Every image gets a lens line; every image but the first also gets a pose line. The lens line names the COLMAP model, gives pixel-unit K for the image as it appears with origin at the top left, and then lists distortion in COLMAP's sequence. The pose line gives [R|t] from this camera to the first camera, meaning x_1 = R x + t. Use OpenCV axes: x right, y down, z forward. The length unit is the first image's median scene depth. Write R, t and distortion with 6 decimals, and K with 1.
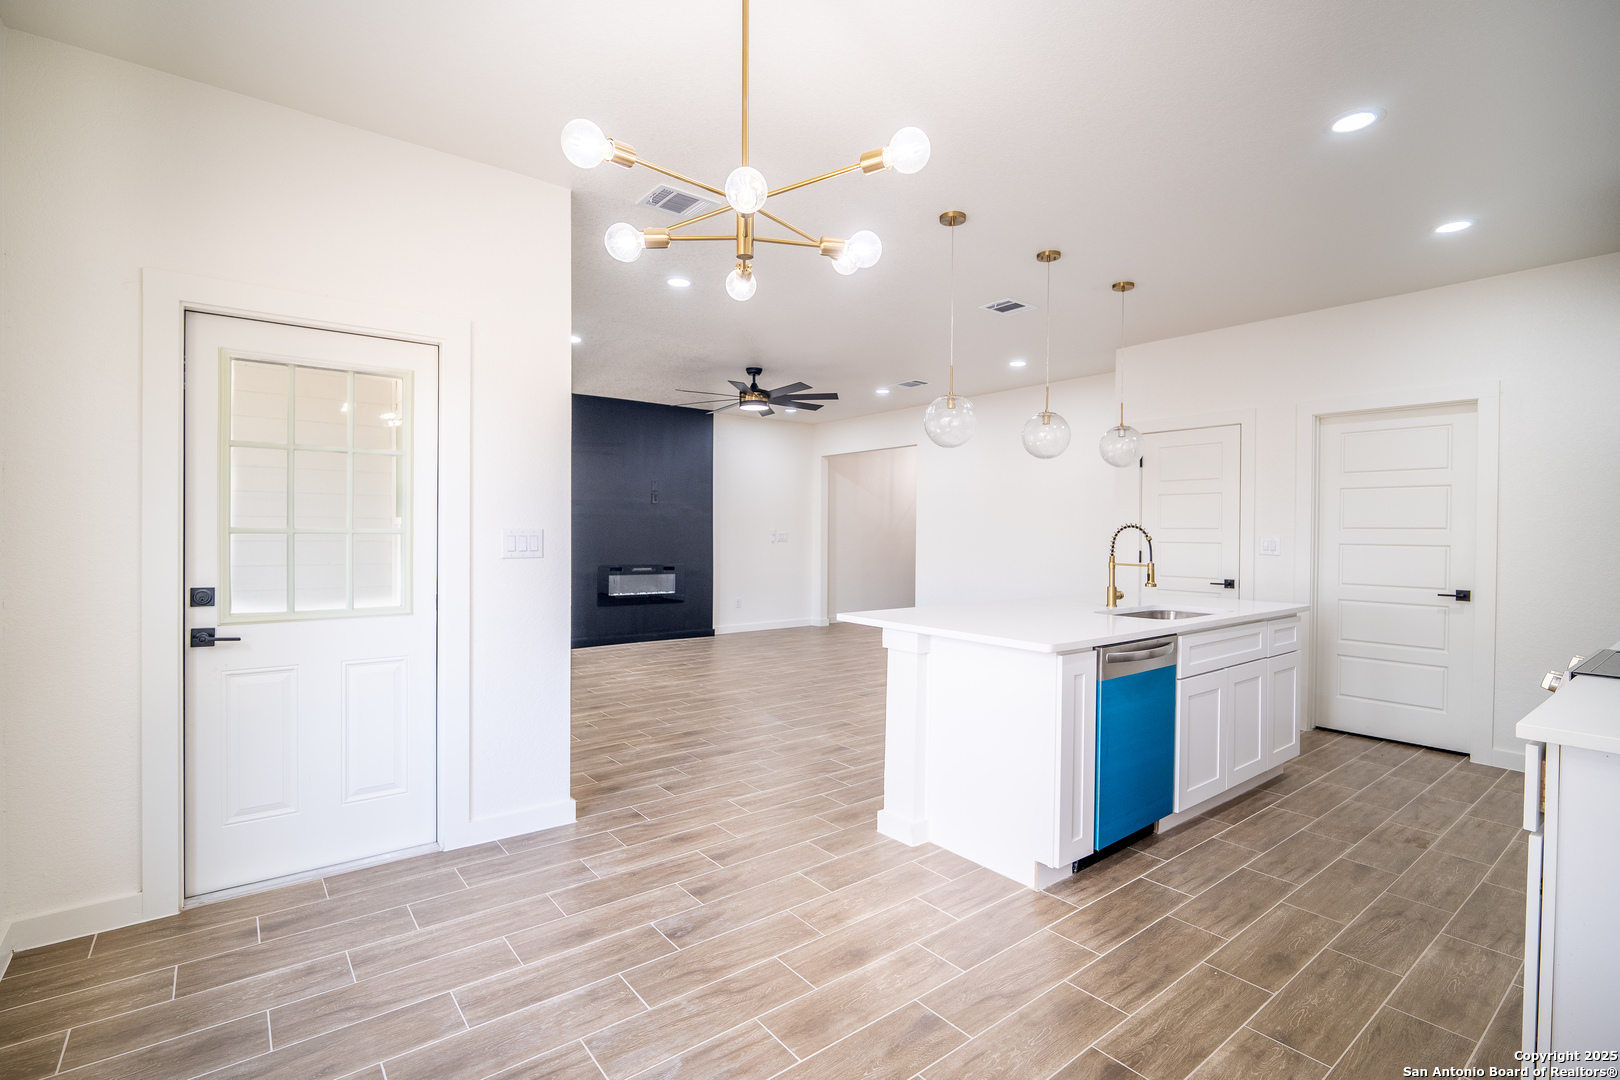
lens RADIAL K [[743.4, 0, 809.6], [0, 743.4, 539.9], [0, 0, 1]] dist [-0.010712, 0.000138]
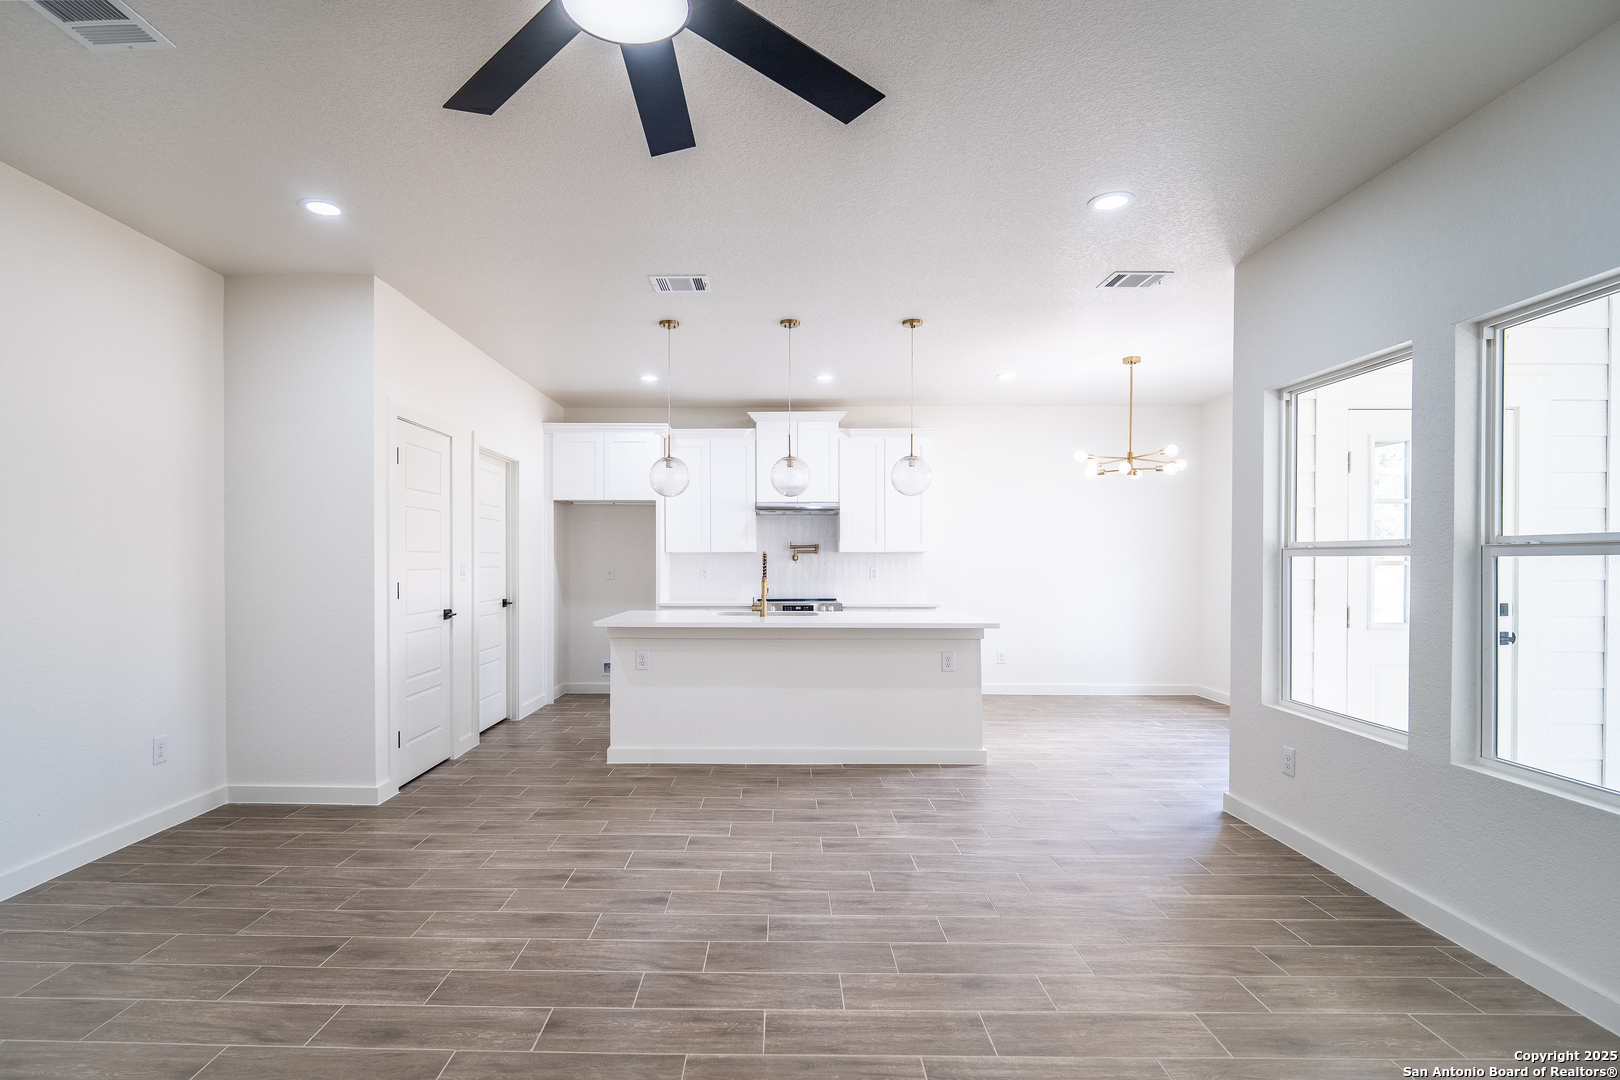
lens RADIAL K [[788.6, 0, 772.7], [0, 788.6, 556.0], [0, 0, 1]] dist [-0.000710, -0.001296]
pose [[-0.777550, -0.004752, 0.628803, -0.517728], [-0.000628, 0.999977, 0.006780, -0.027671], [-0.628821, 0.004877, -0.777535, 2.298122]]
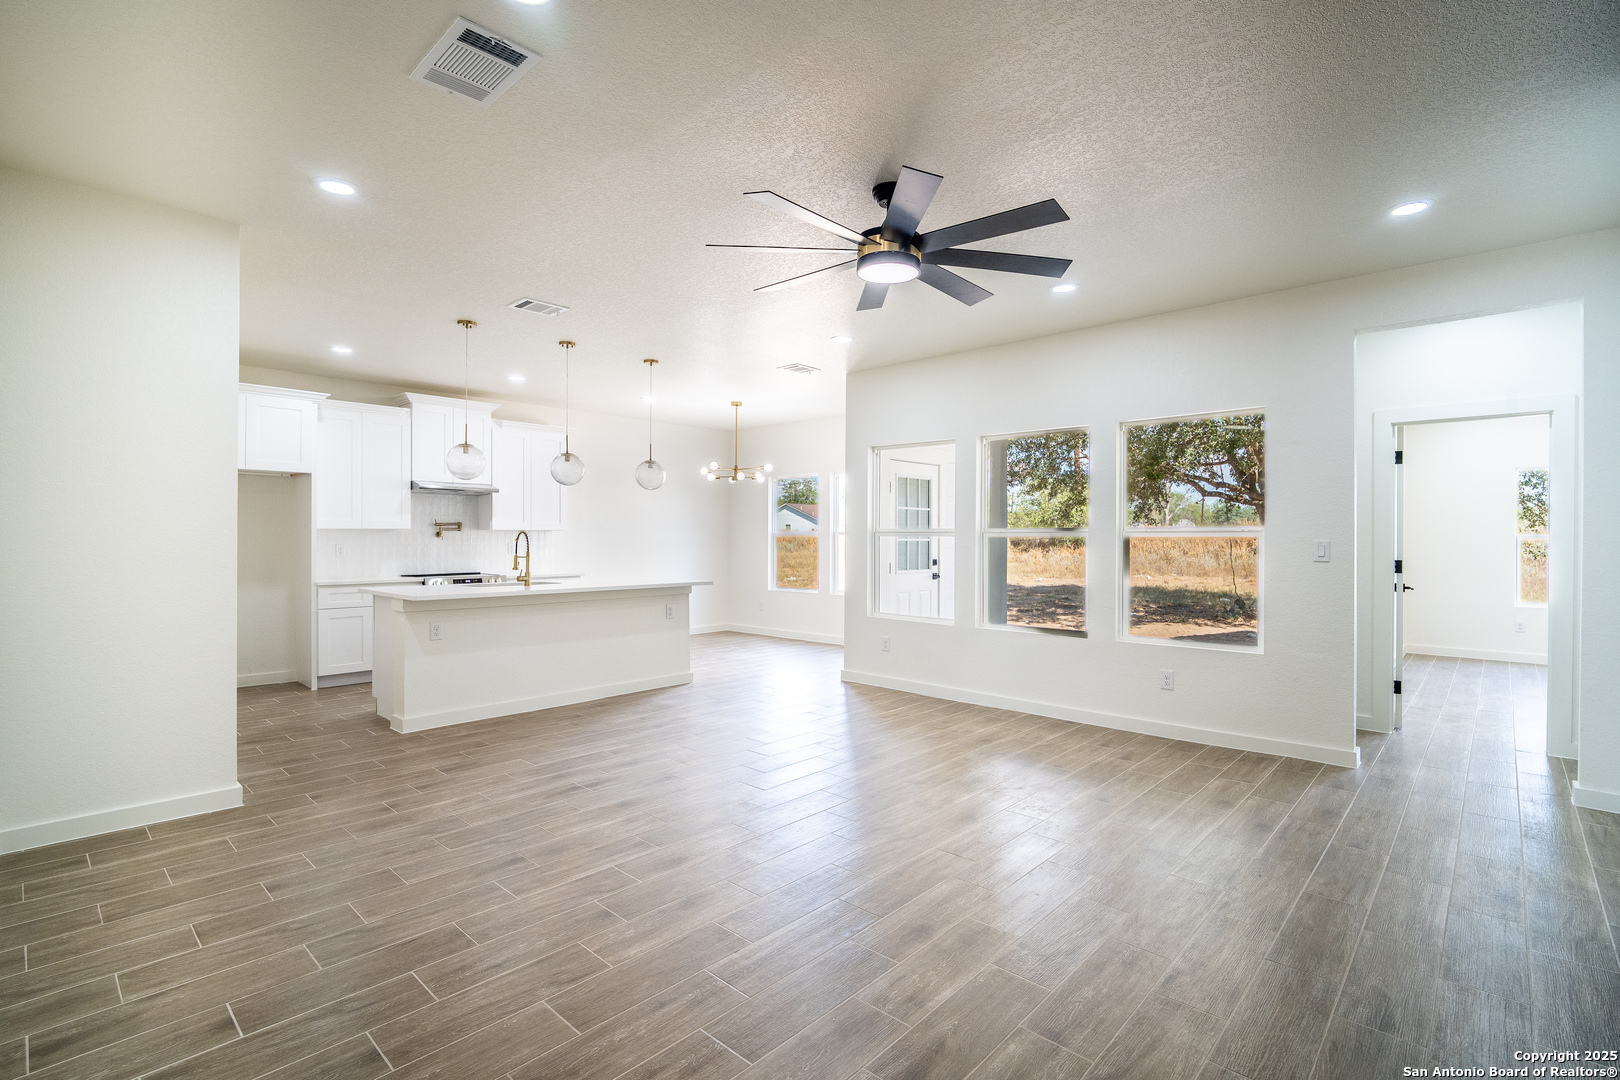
lens RADIAL K [[743.4, 0, 810.1], [0, 743.4, 534.0], [0, 0, 1]] dist [-0.010712, 0.000138]
pose [[-0.986401, -0.012550, -0.163877, 0.130507], [-0.012944, 0.999915, 0.001334, -0.027098], [0.163846, 0.003438, -0.986480, 2.907551]]
